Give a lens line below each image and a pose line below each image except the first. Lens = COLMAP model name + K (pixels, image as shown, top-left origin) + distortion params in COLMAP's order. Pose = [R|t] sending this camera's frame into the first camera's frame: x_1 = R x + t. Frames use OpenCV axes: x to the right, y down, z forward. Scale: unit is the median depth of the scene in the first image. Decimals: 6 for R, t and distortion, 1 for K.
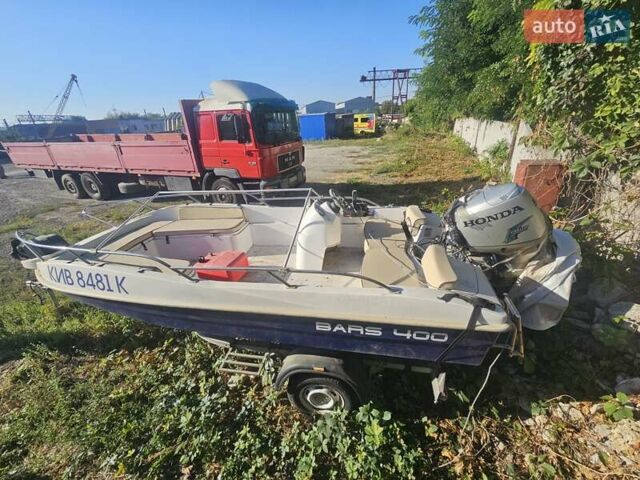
lens RADIAL K [[260.2, 0, 327.0], [0, 260.2, 238.0], [0, 0, 1]] dist [-0.004041, 0.000078]
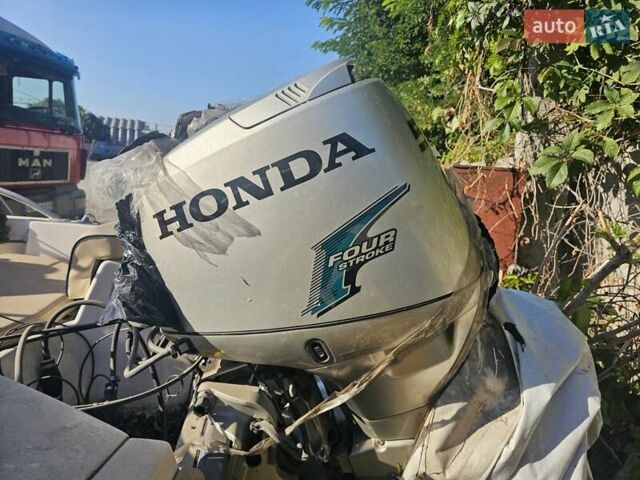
lens RADIAL K [[448.5, 0, 319.6], [0, 448.5, 224.8], [0, 0, 1]] dist [0.002913, 0.001565]
pose [[0.953953, 0.107488, 0.280035, 0.358523], [-0.026417, 0.960067, -0.278521, 0.031198], [-0.298790, 0.258298, 0.918698, 0.397057]]
